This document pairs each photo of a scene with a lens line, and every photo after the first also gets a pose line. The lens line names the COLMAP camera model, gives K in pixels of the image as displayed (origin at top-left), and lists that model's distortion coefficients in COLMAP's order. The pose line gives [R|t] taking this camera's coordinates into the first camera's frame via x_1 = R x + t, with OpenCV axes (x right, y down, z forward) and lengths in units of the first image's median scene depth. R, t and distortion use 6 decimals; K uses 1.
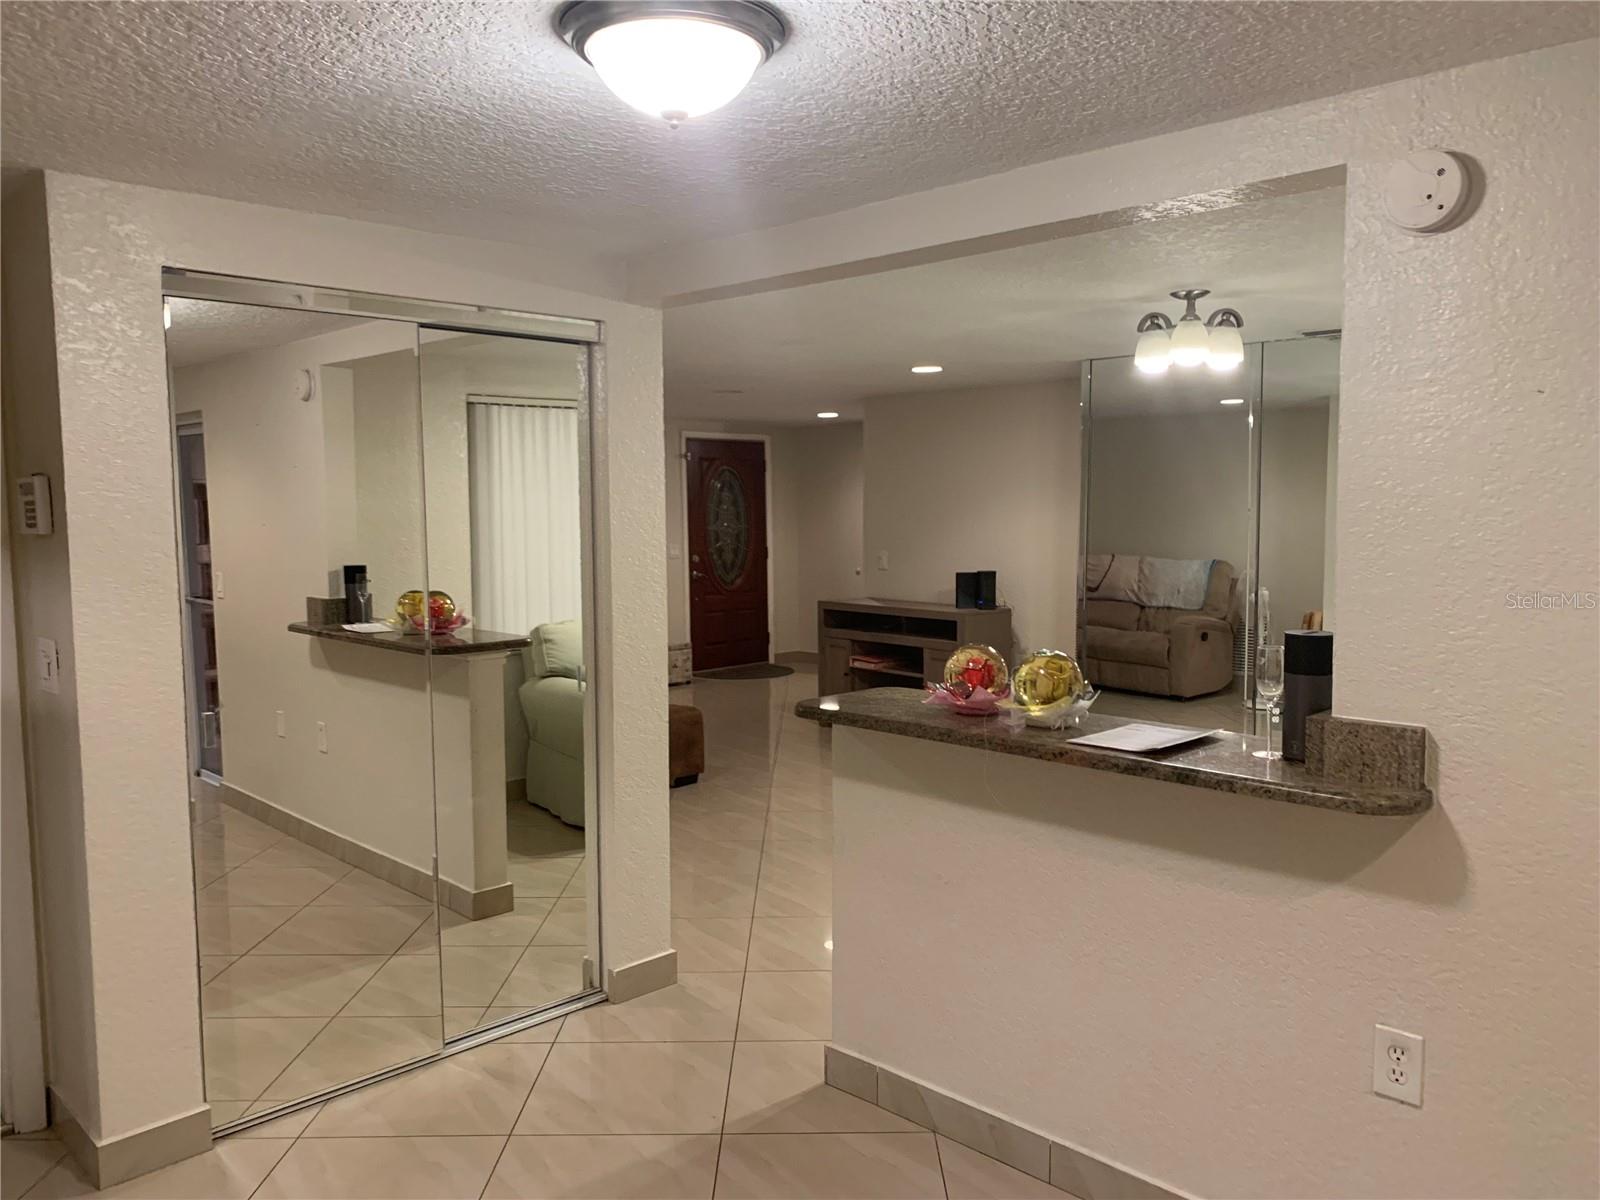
lens RADIAL K [[1213.7, 0, 806.9], [0, 1213.7, 601.0], [0, 0, 1]] dist [0.066017, -0.100261]
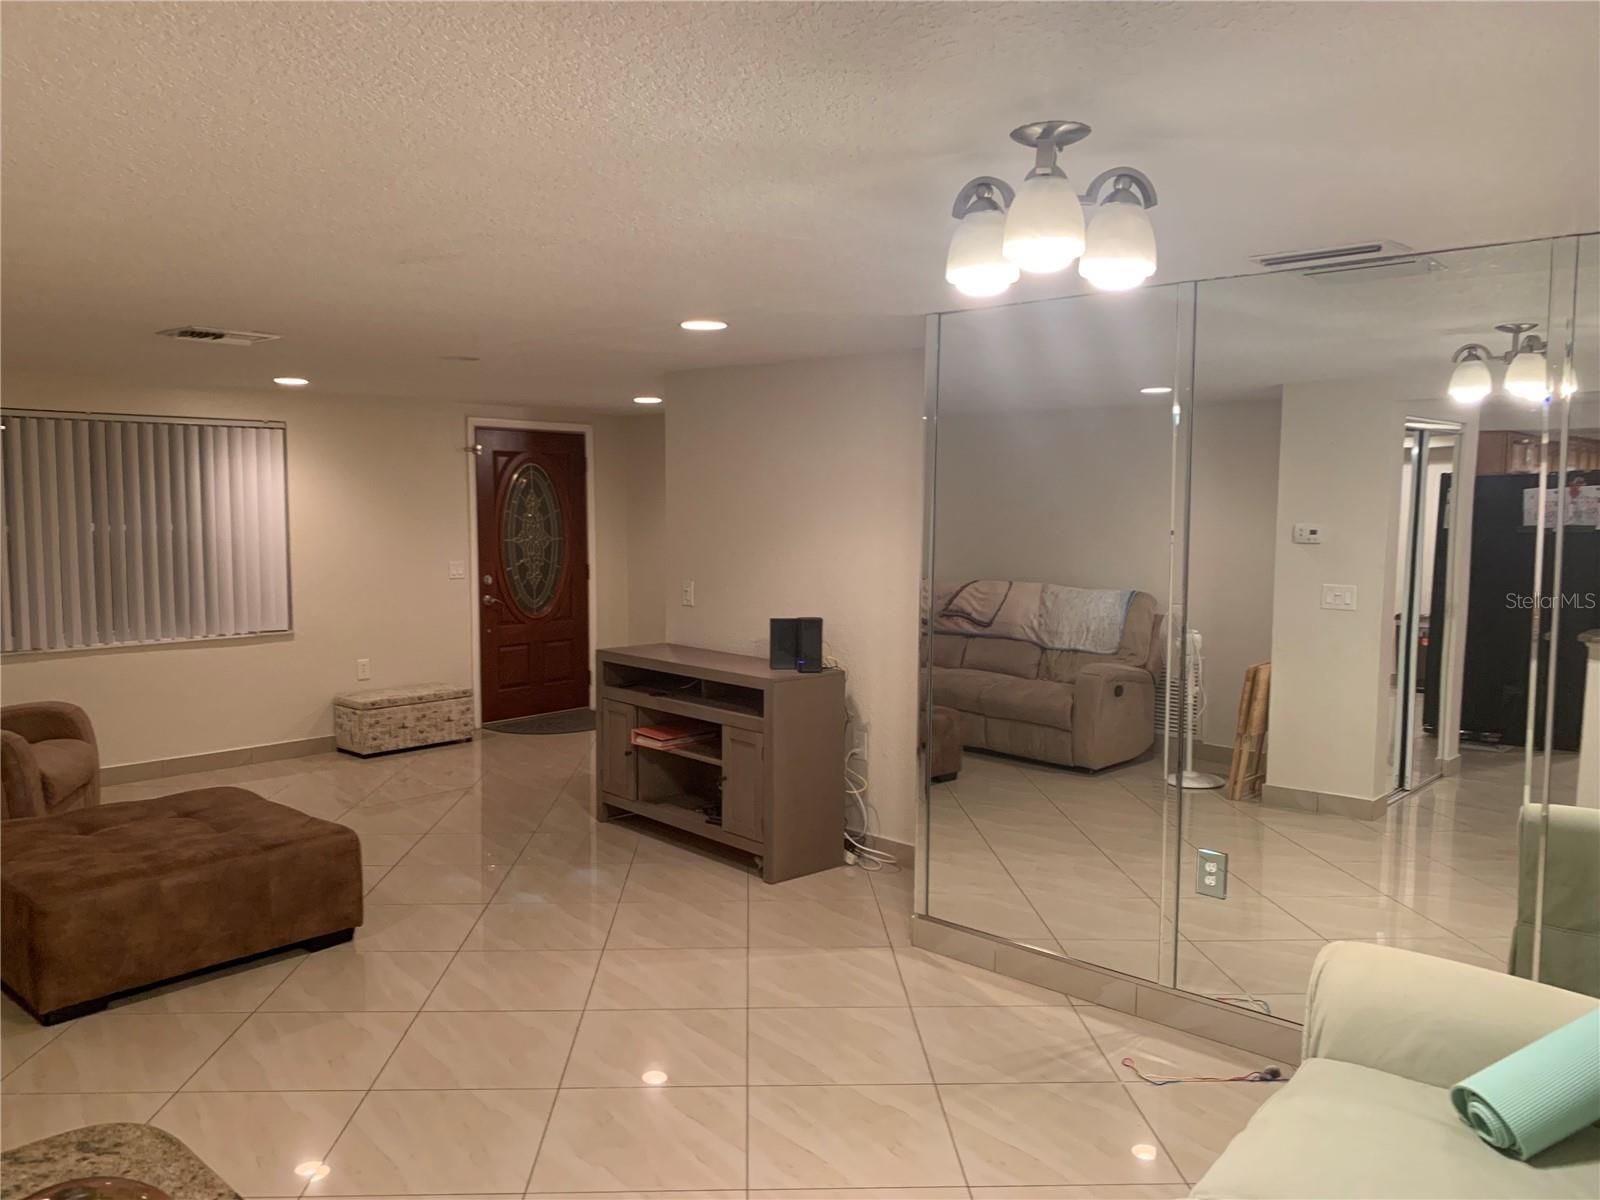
lens RADIAL K [[1213.2, 0, 800.0], [0, 1213.2, 600.0], [0, 0, 1]] dist [0.111478, 0.001352]
pose [[0.998902, 0.010805, 0.045593, 0.084163], [-0.010828, 0.999941, 0.000261, -0.027080], [-0.045587, -0.000754, 0.998960, 0.222431]]
